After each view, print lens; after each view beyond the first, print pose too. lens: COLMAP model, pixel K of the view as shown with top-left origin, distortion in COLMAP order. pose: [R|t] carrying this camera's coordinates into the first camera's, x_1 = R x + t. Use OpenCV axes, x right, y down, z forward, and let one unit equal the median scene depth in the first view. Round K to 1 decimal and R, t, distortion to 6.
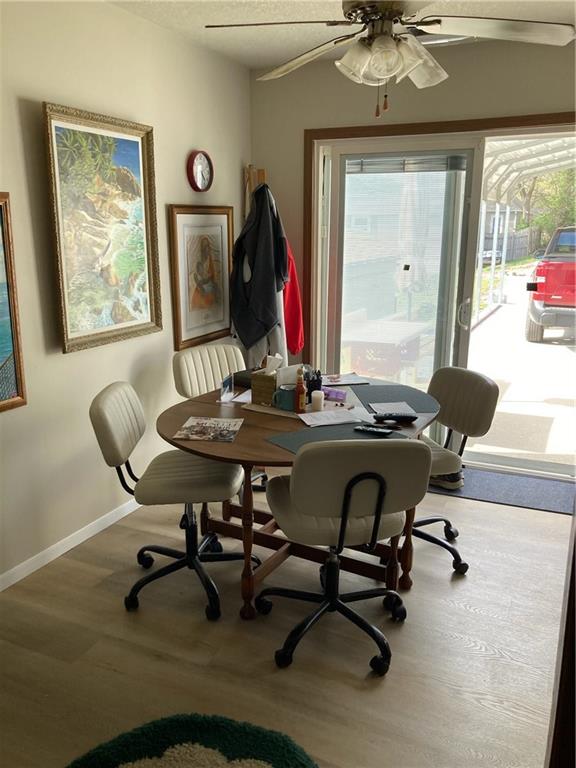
lens RADIAL K [[643.5, 0, 289.9], [0, 643.5, 381.8], [0, 0, 1]] dist [0.033884, -0.042150]
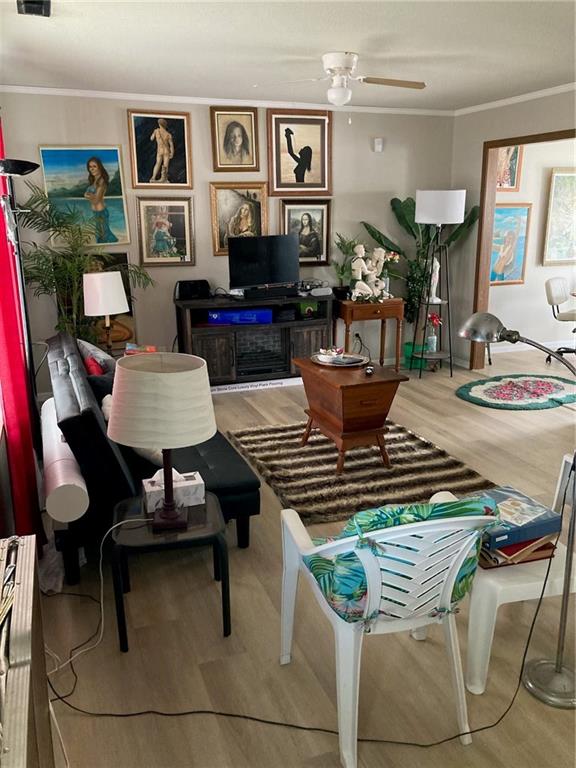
lens RADIAL K [[643.5, 0, 288.2], [0, 643.5, 382.4], [0, 0, 1]] dist [0.033884, -0.042150]
pose [[0.725590, 0.172754, -0.666089, 0.626641], [-0.150873, 0.984361, 0.090948, 0.293472], [0.671383, 0.034504, 0.740307, -1.379918]]
